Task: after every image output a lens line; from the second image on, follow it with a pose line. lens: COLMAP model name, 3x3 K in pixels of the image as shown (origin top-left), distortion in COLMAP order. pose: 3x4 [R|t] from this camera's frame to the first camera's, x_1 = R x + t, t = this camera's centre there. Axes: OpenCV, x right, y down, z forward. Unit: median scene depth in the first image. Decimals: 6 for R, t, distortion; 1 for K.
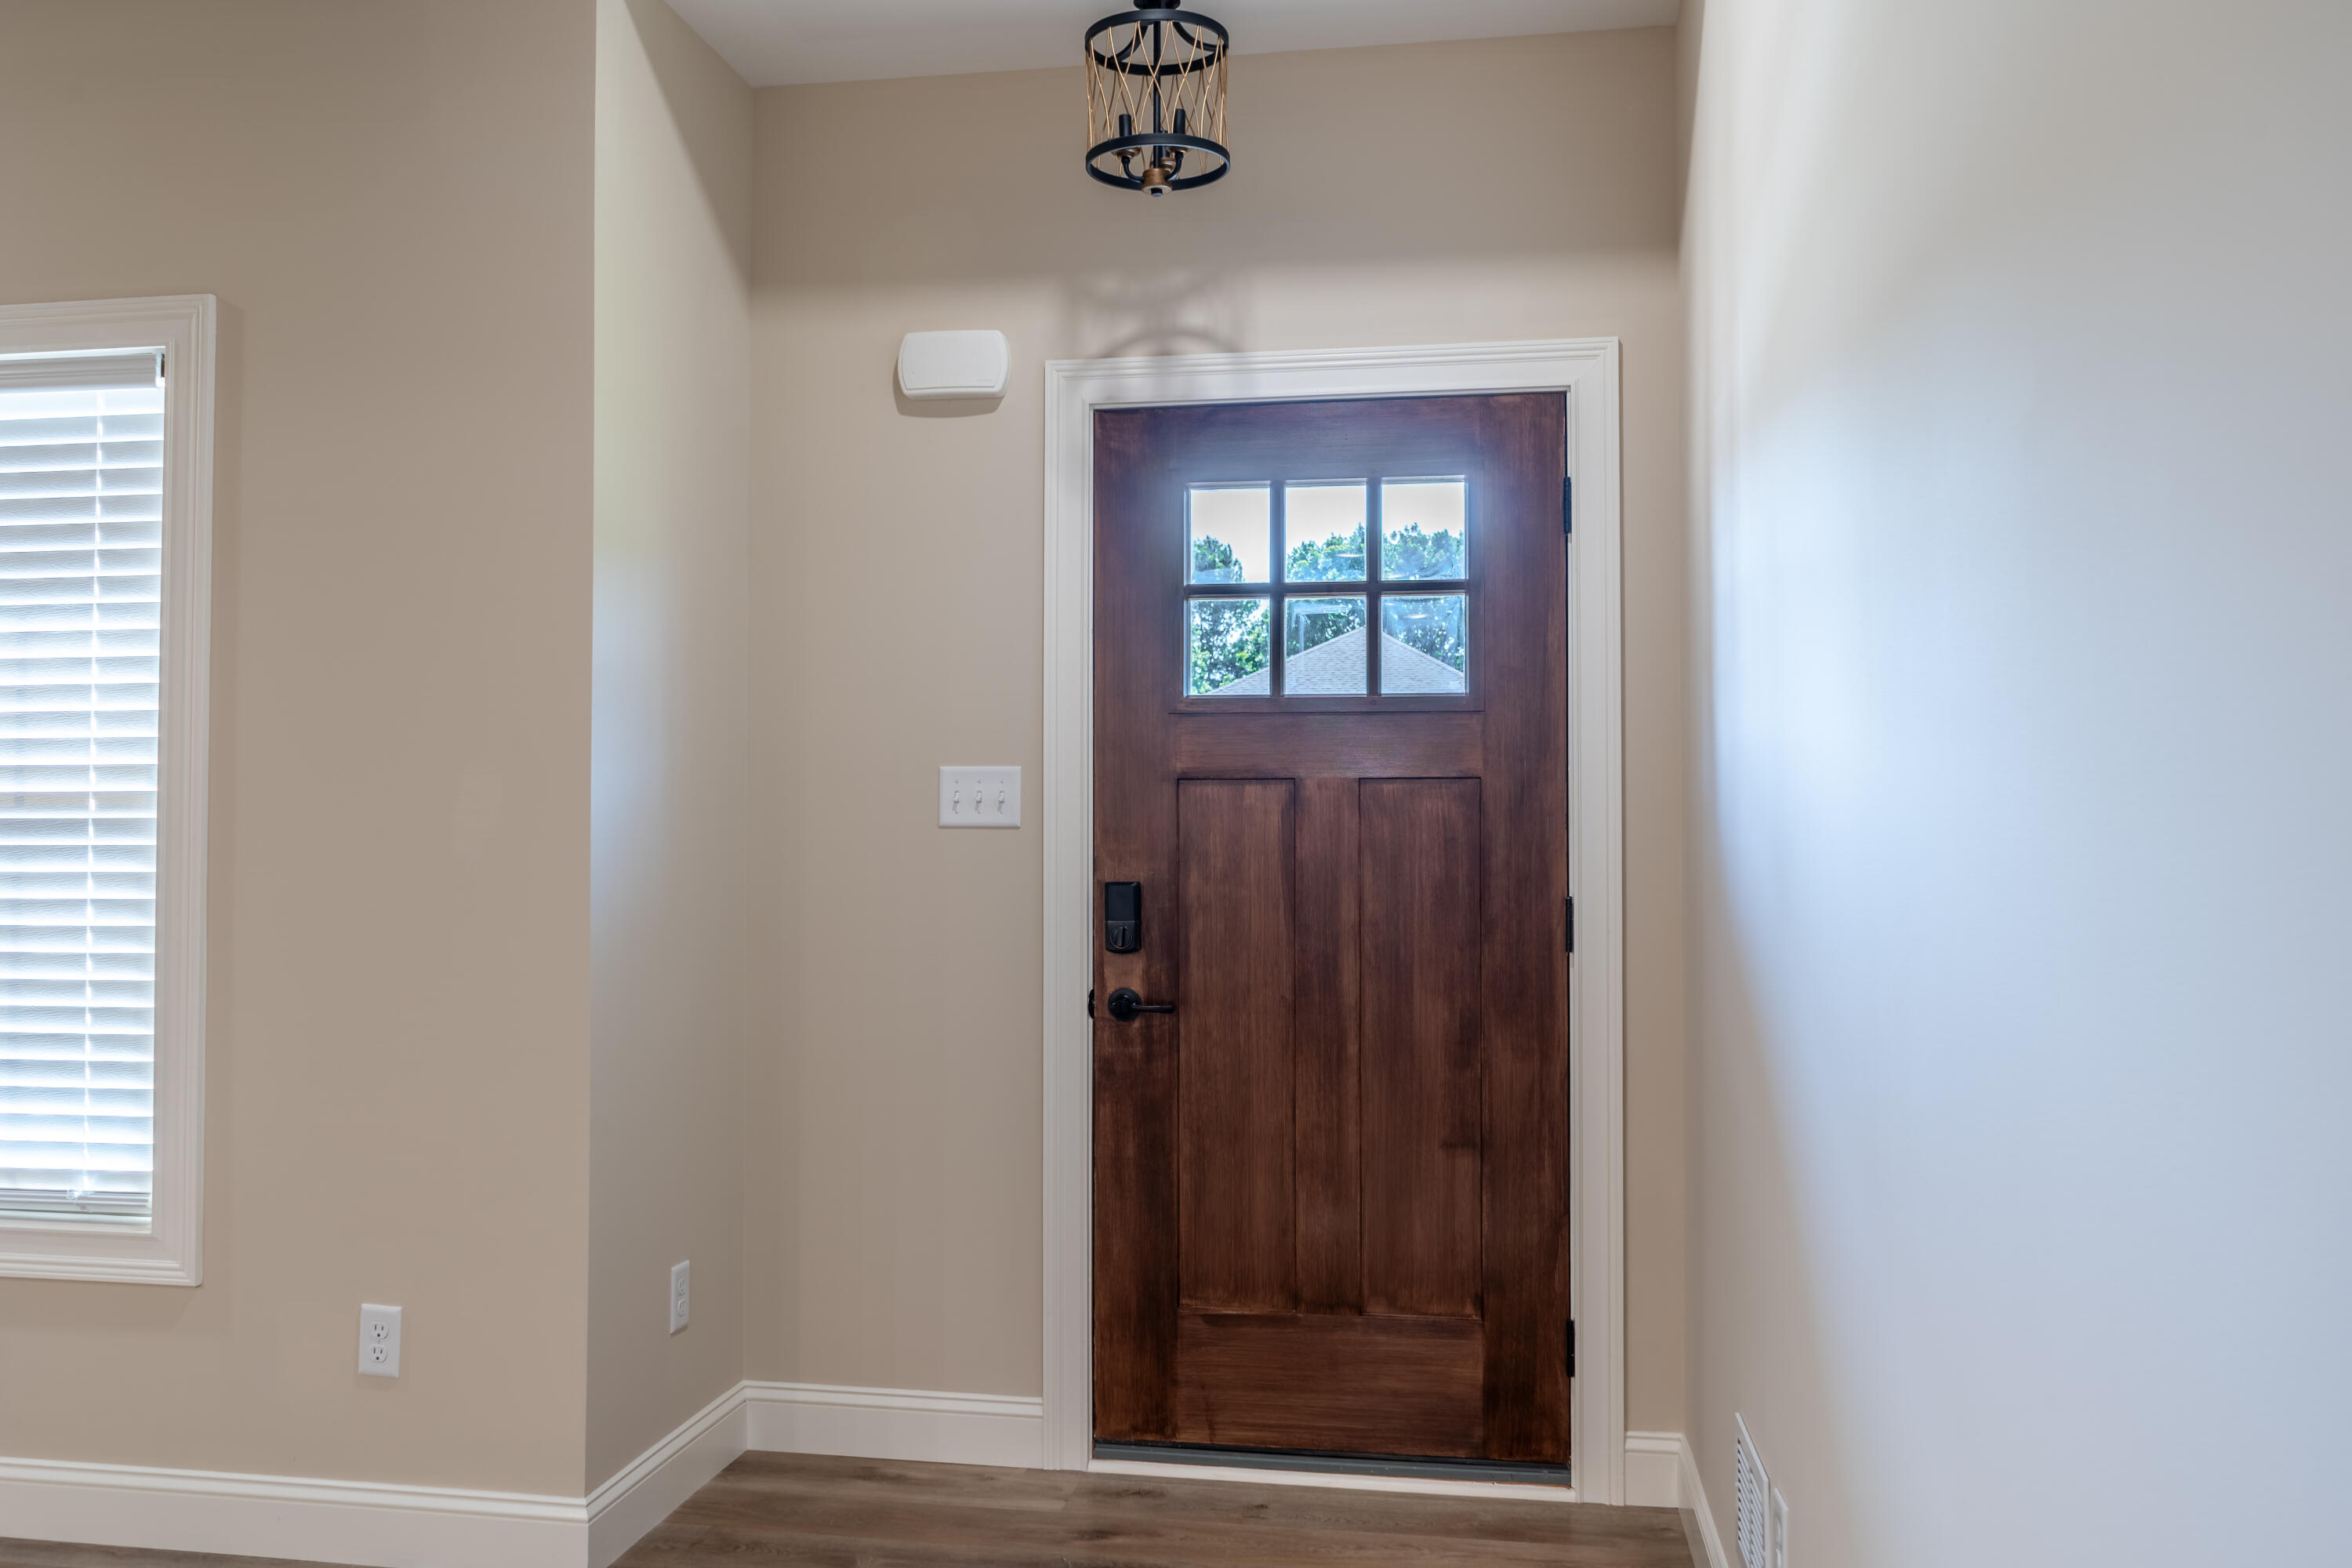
lens RADIAL K [[1885.1, 0, 1181.4], [0, 1885.1, 789.4], [0, 0, 1]] dist [-0.011048, -0.006033]
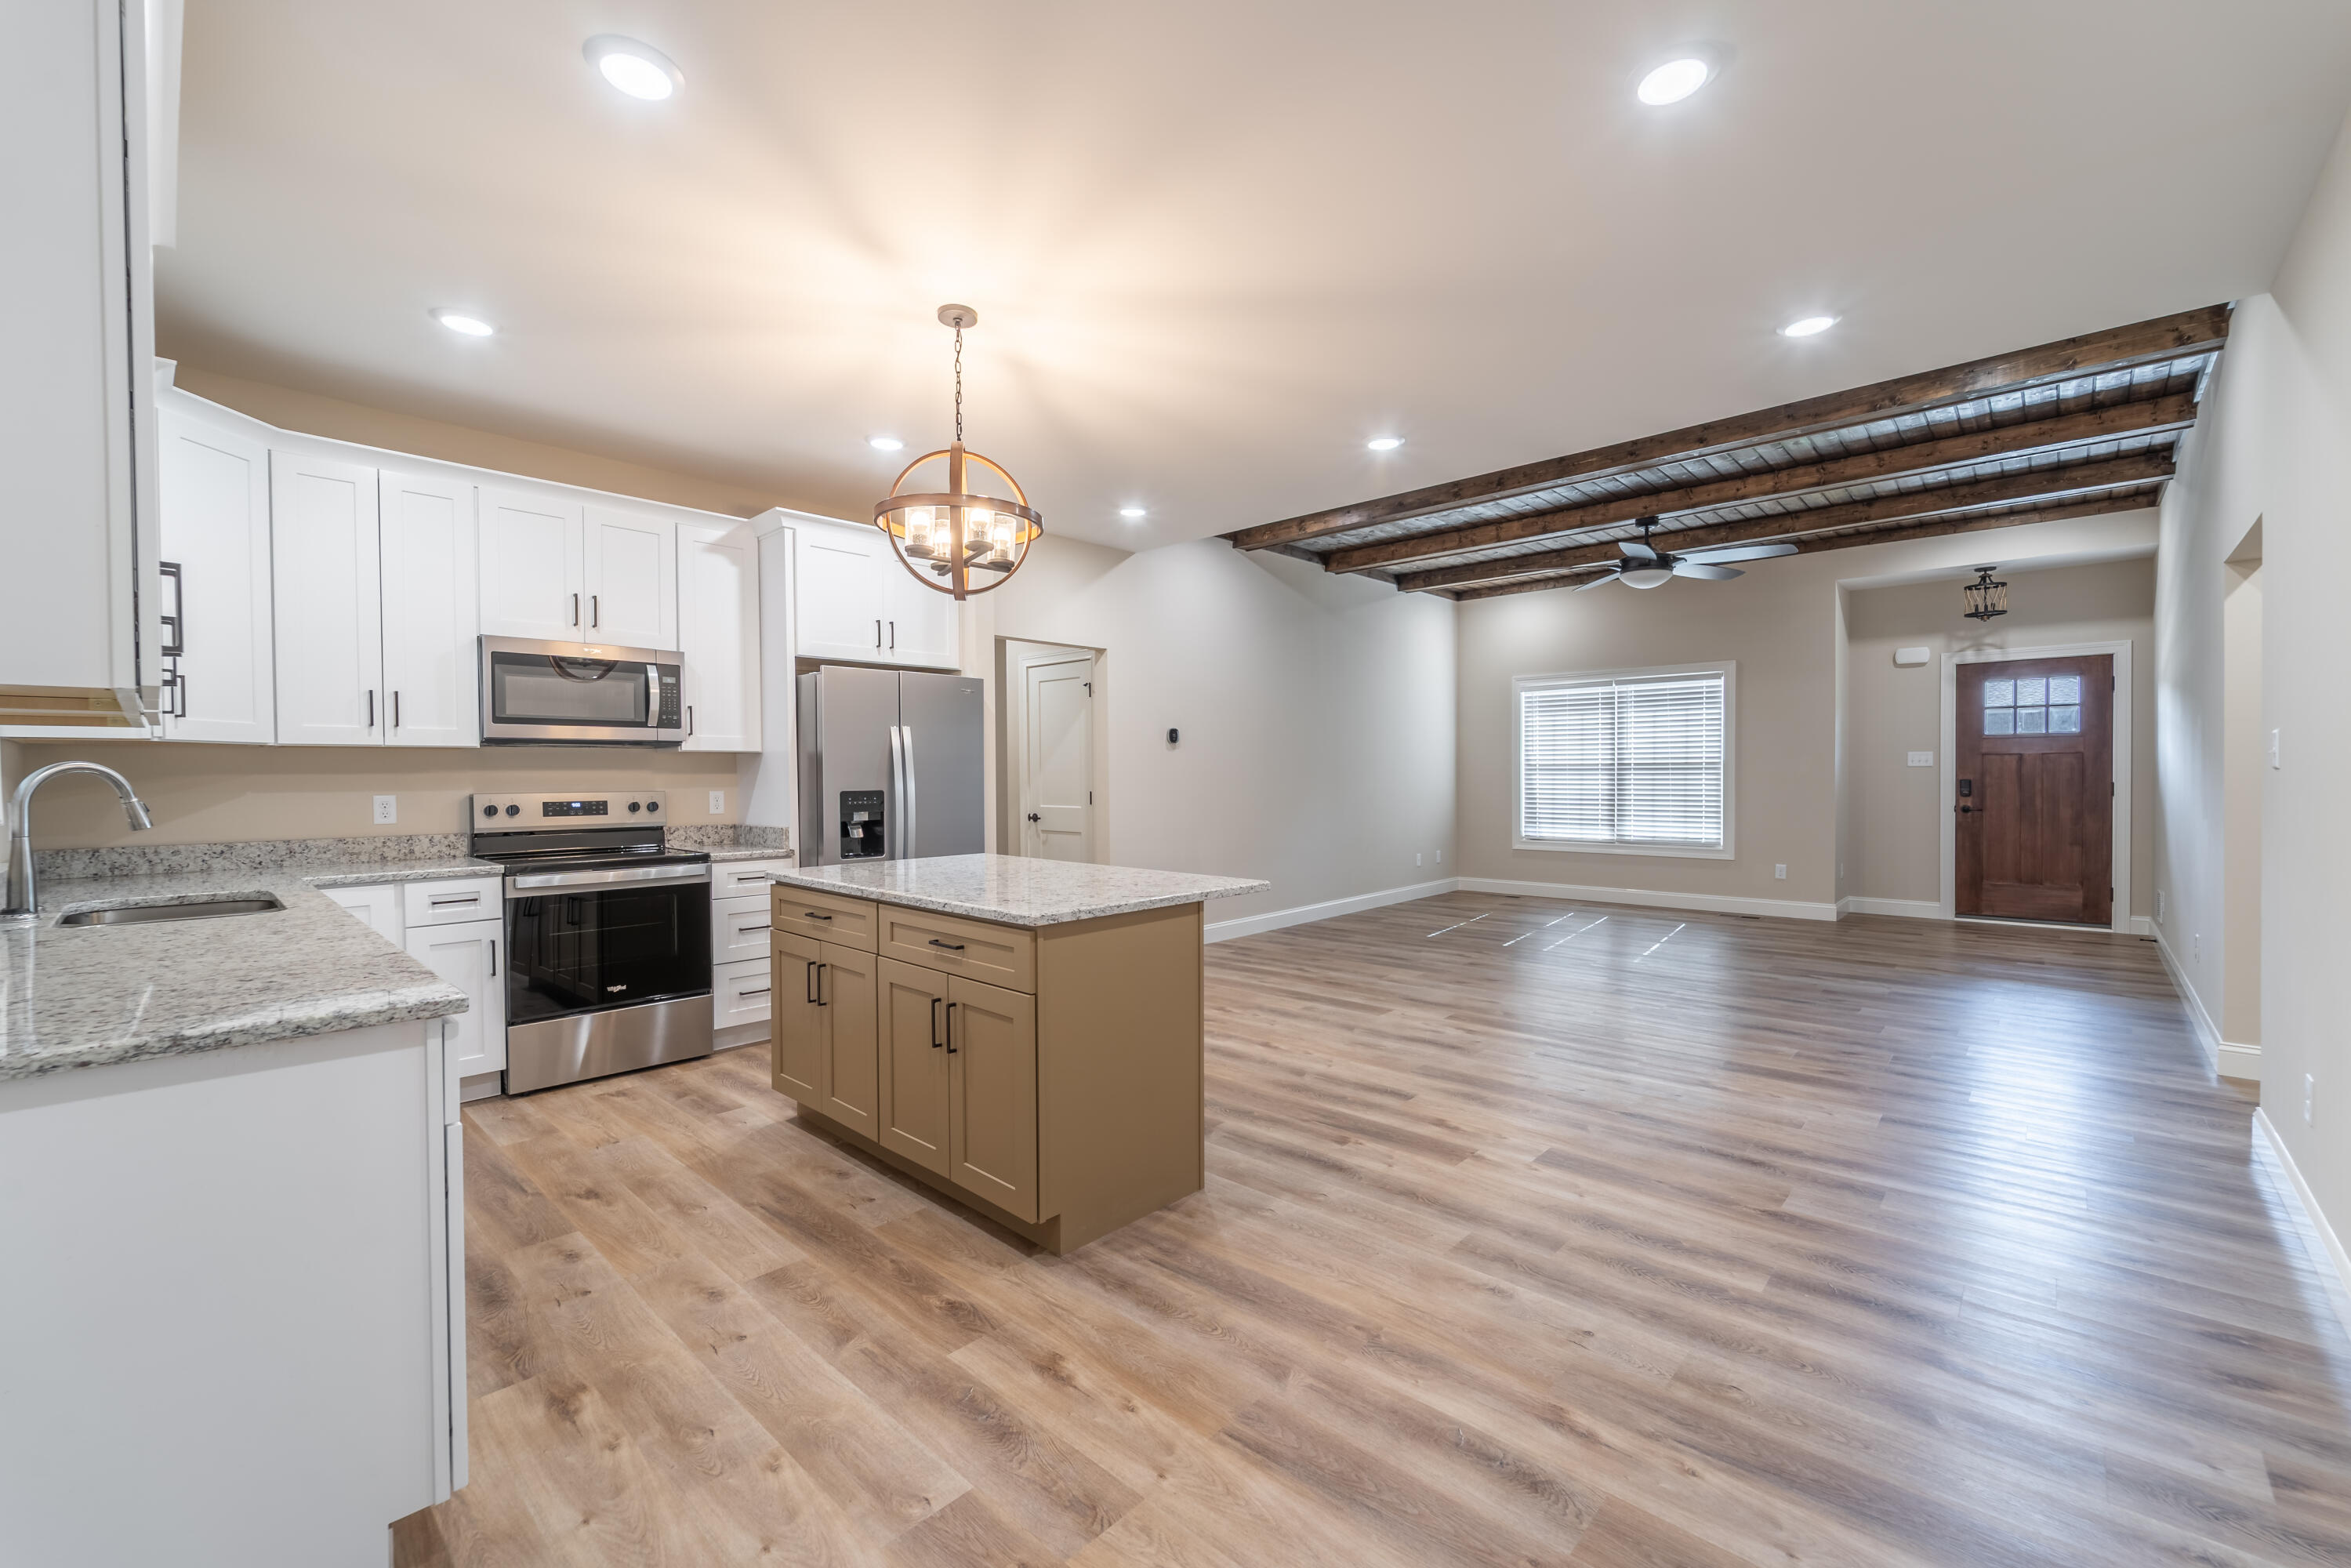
lens RADIAL K [[946.9, 0, 1174.6], [0, 946.9, 792.1], [0, 0, 1]] dist [0.002824, -0.003778]
pose [[0.827312, 0.001771, -0.561740, -0.301299], [0.023340, 0.999023, 0.037525, -0.041838], [0.561258, -0.044156, 0.826462, -1.706760]]
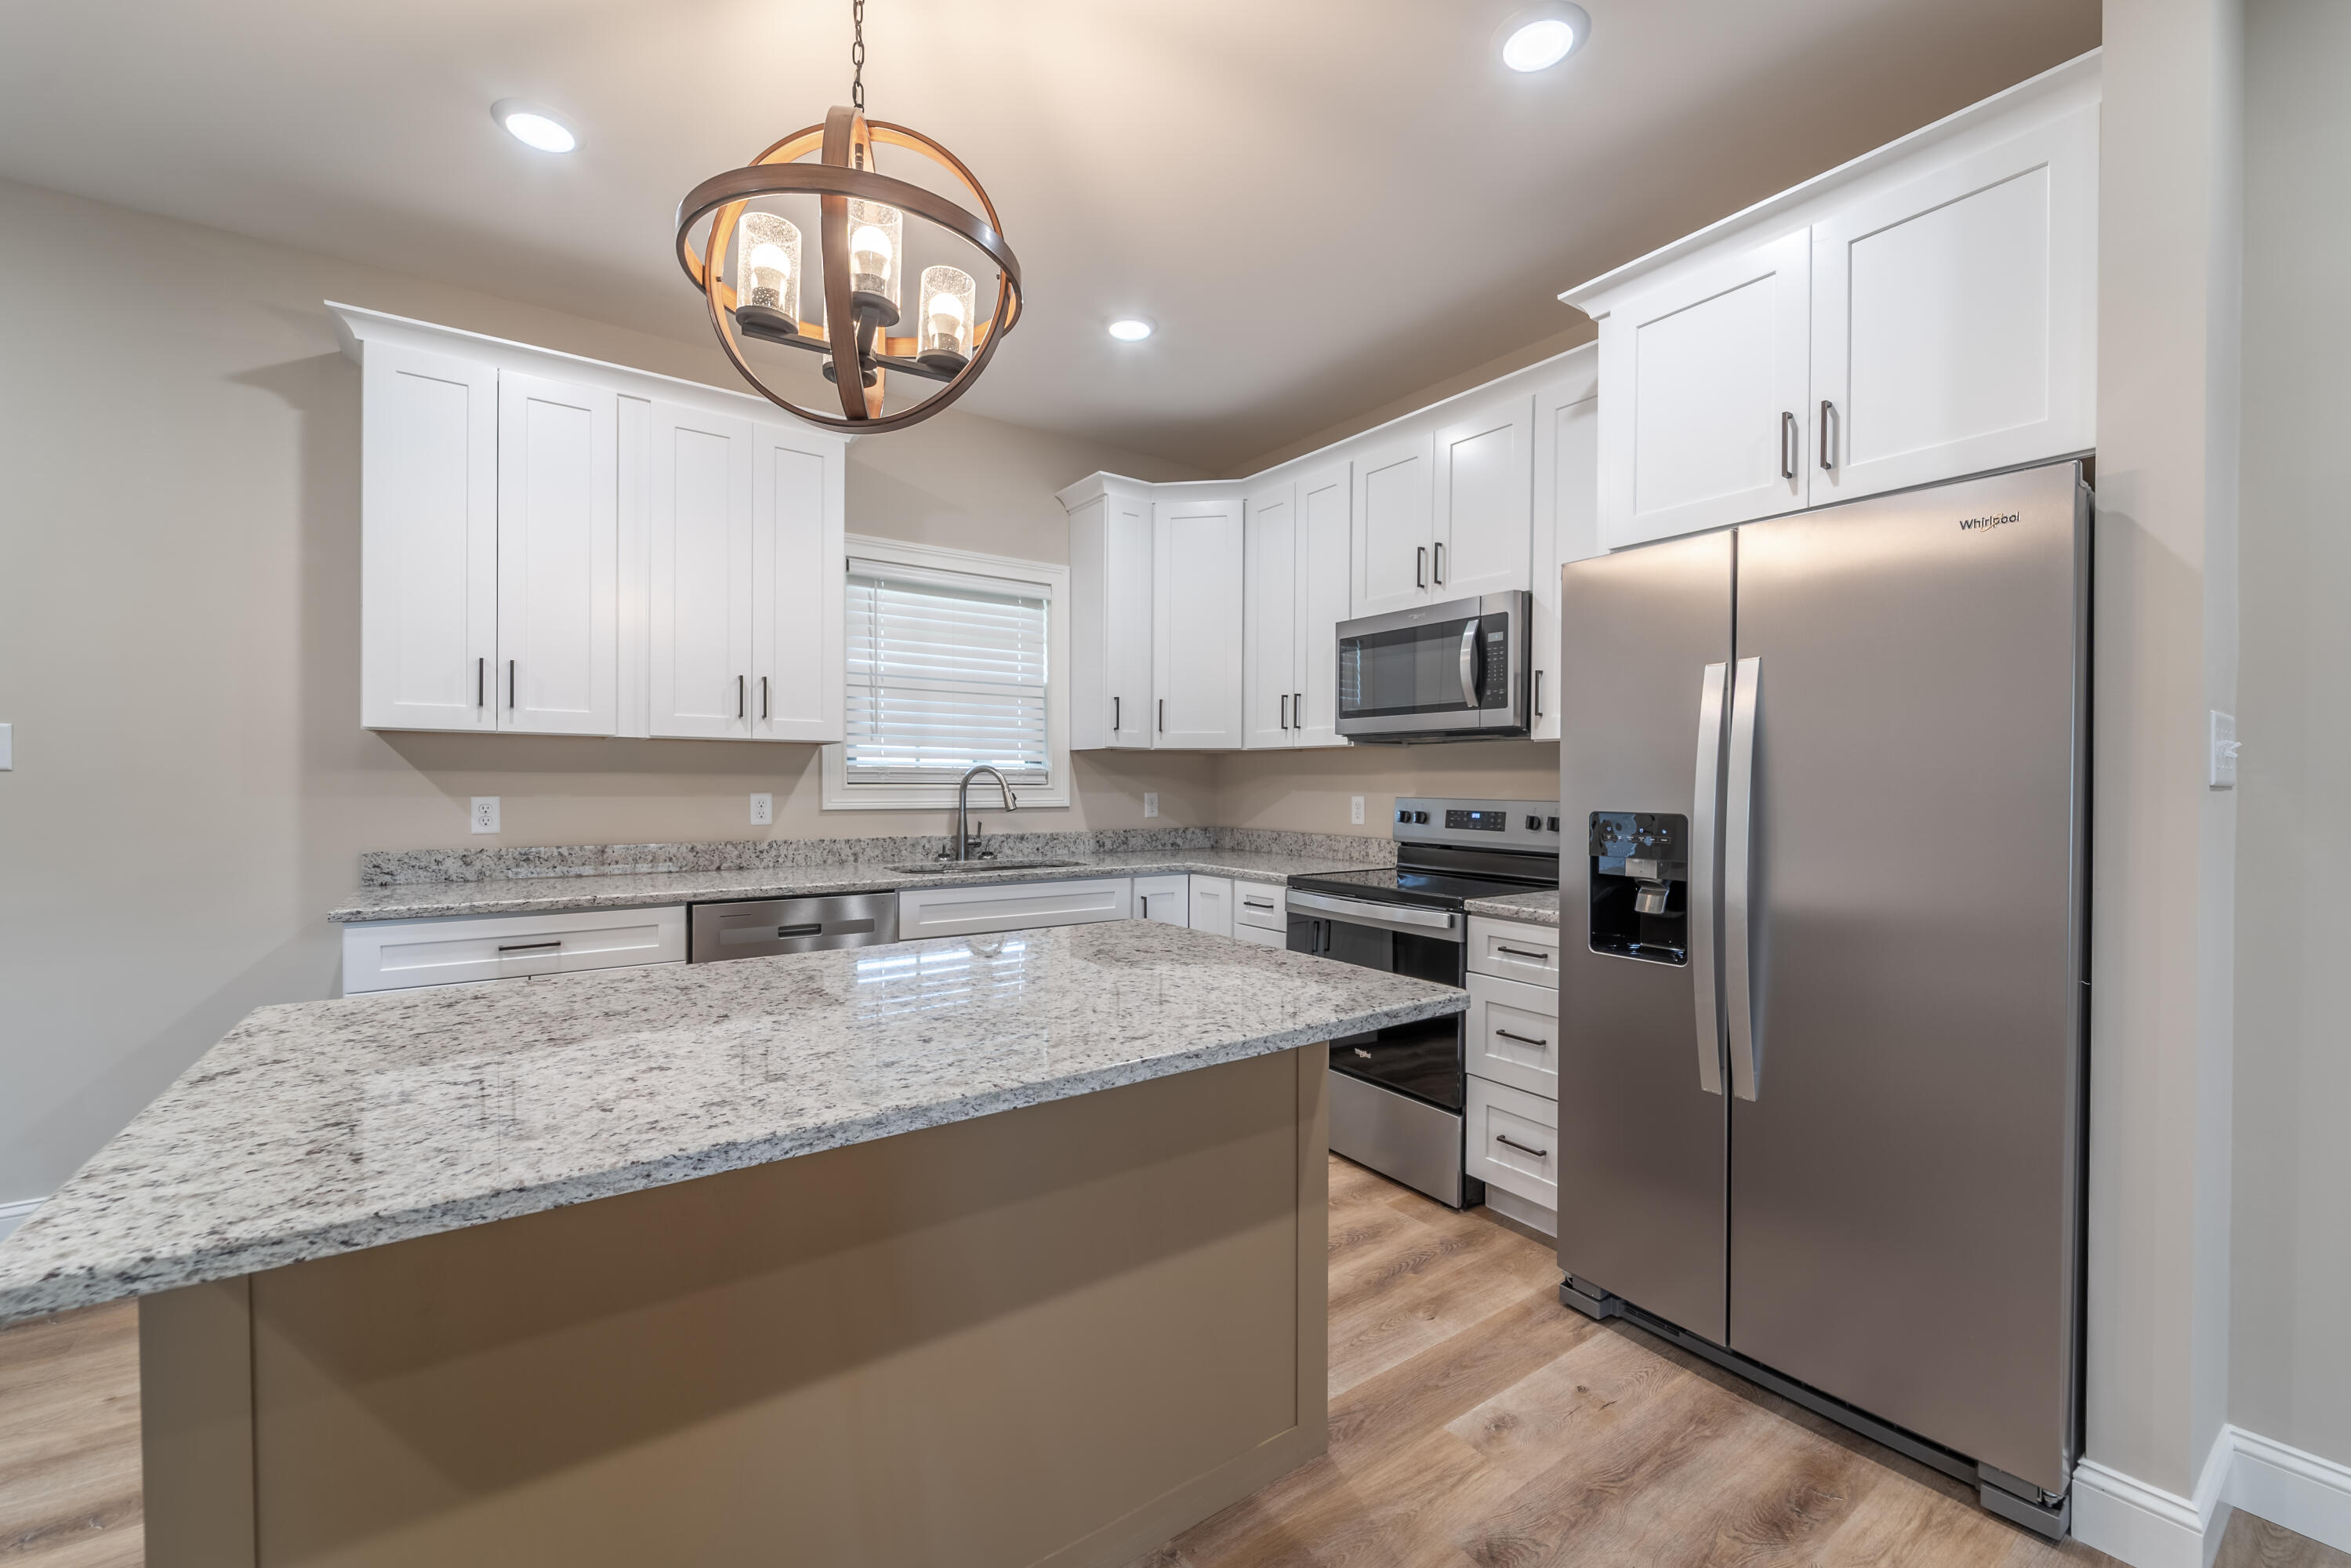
lens RADIAL K [[946.9, 0, 1183.7], [0, 946.9, 786.3], [0, 0, 1]] dist [0.002824, -0.003778]
pose [[-0.707795, -0.001992, -0.706415, -0.748866], [0.010097, 0.999865, -0.012936, -0.017364], [0.706346, -0.016289, -0.707680, -0.675593]]
